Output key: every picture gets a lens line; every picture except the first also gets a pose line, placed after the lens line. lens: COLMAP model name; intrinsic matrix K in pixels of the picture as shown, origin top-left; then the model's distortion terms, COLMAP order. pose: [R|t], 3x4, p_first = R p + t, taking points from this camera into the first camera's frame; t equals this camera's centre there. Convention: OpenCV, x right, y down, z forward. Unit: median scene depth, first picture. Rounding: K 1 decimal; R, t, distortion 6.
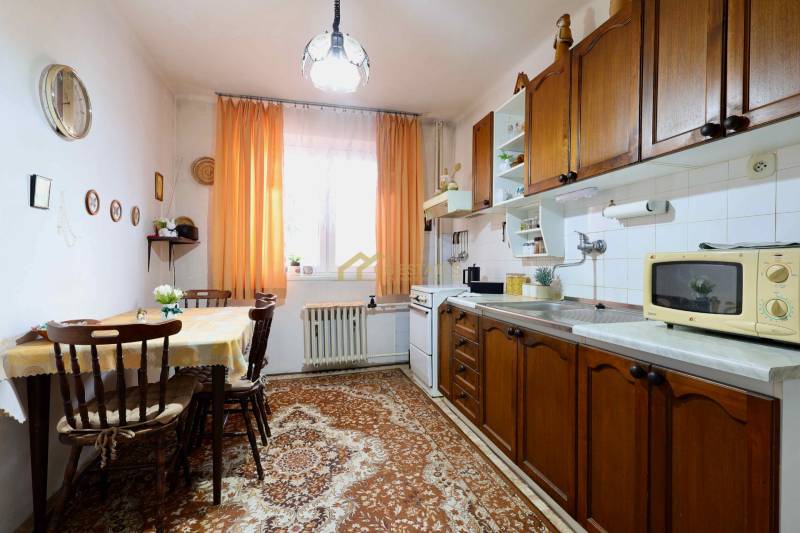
lens RADIAL K [[370.2, 0, 401.0], [0, 370.2, 267.0], [0, 0, 1]] dist [-0.001934, -0.000222]
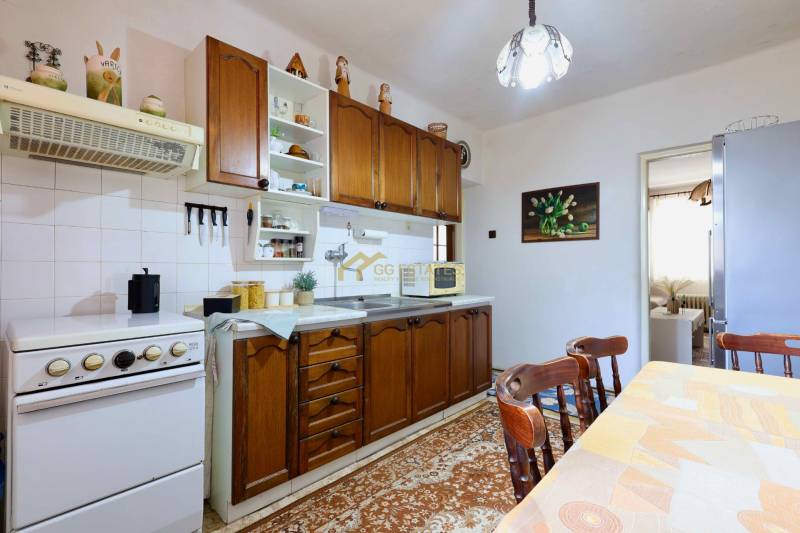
lens RADIAL K [[370.2, 0, 401.2], [0, 370.2, 266.6], [0, 0, 1]] dist [-0.001934, -0.000222]
pose [[-0.532788, 0.003172, 0.846243, -0.708974], [0.005363, 0.999986, -0.000372, -0.015183], [-0.846232, 0.004341, -0.532798, 1.589014]]
